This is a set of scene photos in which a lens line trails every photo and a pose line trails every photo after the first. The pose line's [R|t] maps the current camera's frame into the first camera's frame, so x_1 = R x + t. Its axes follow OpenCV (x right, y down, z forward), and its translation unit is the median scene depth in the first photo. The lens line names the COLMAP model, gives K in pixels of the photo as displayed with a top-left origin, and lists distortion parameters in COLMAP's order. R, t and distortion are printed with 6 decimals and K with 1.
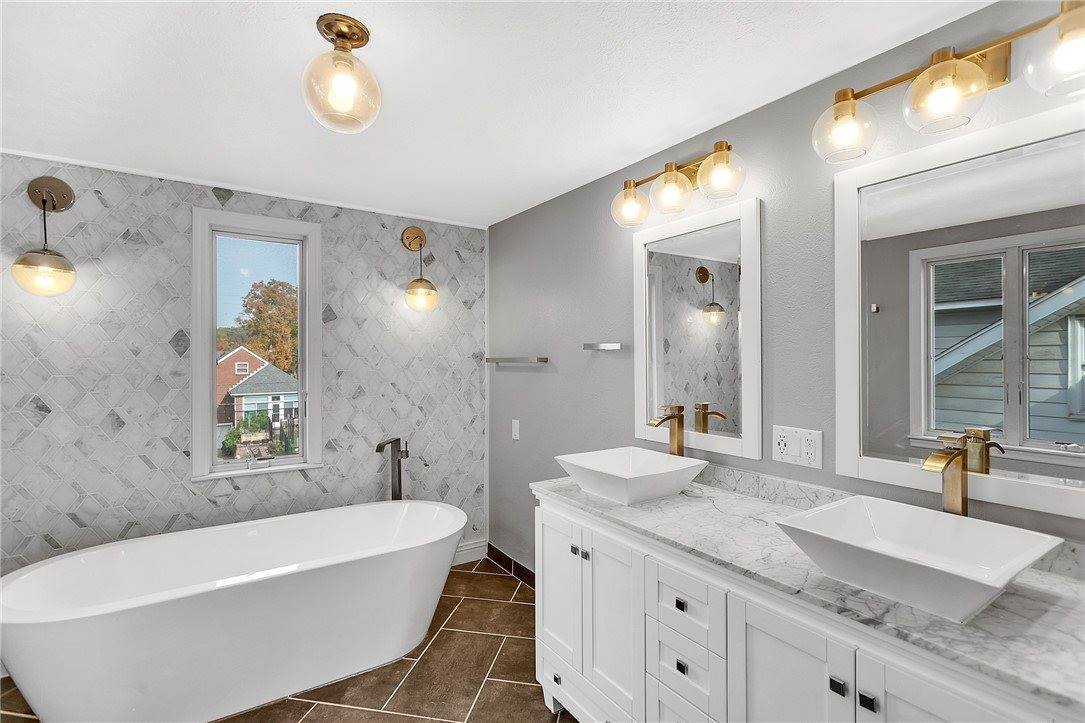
lens RADIAL K [[524.9, 0, 544.2], [0, 524.9, 363.4], [0, 0, 1]] dist [0.004492, 0.000181]
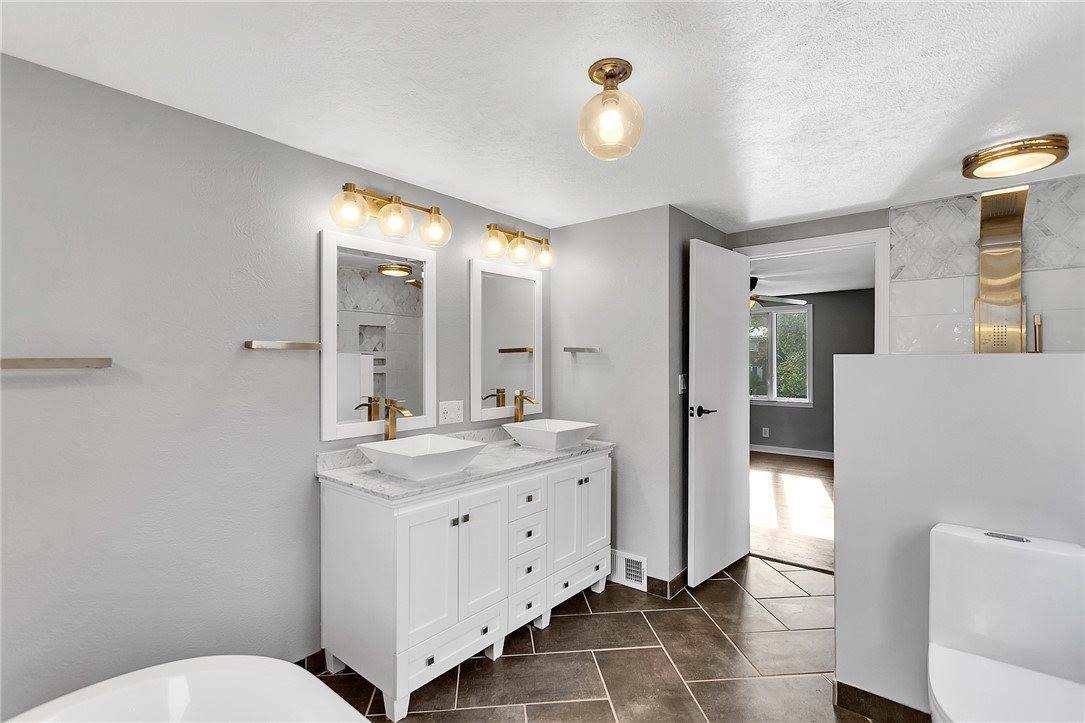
lens RADIAL K [[524.9, 0, 541.2], [0, 524.9, 356.1], [0, 0, 1]] dist [0.004492, 0.000181]
pose [[-0.302139, 0.000033, 0.953264, -1.125183], [0.004877, 0.999987, 0.001511, -0.018672], [-0.953252, 0.005106, -0.302135, 1.170563]]
